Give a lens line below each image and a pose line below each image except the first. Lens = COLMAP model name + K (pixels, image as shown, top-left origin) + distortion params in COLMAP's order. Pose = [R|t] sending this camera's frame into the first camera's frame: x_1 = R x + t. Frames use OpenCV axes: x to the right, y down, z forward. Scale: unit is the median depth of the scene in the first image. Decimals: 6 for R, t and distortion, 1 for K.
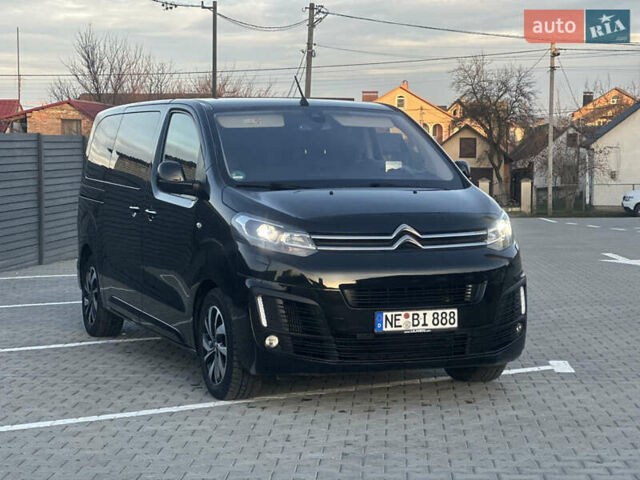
lens RADIAL K [[1310.2, 0, 320.0], [0, 1310.2, 240.0], [0, 0, 1]] dist [0.097322, 0.385932]
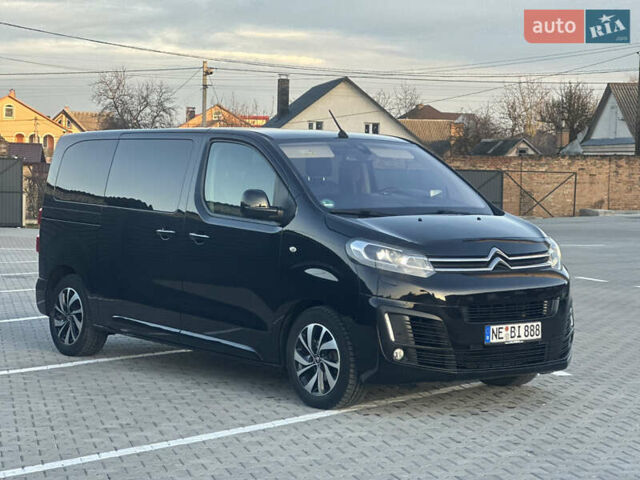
lens RADIAL K [[1310.2, 0, 320.0], [0, 1310.2, 240.0], [0, 0, 1]] dist [0.097322, 0.385932]
pose [[0.956690, -0.001012, 0.291106, -0.410999], [0.003853, 0.999950, -0.009187, -0.009011], [-0.291082, 0.009911, 0.956647, -0.041143]]
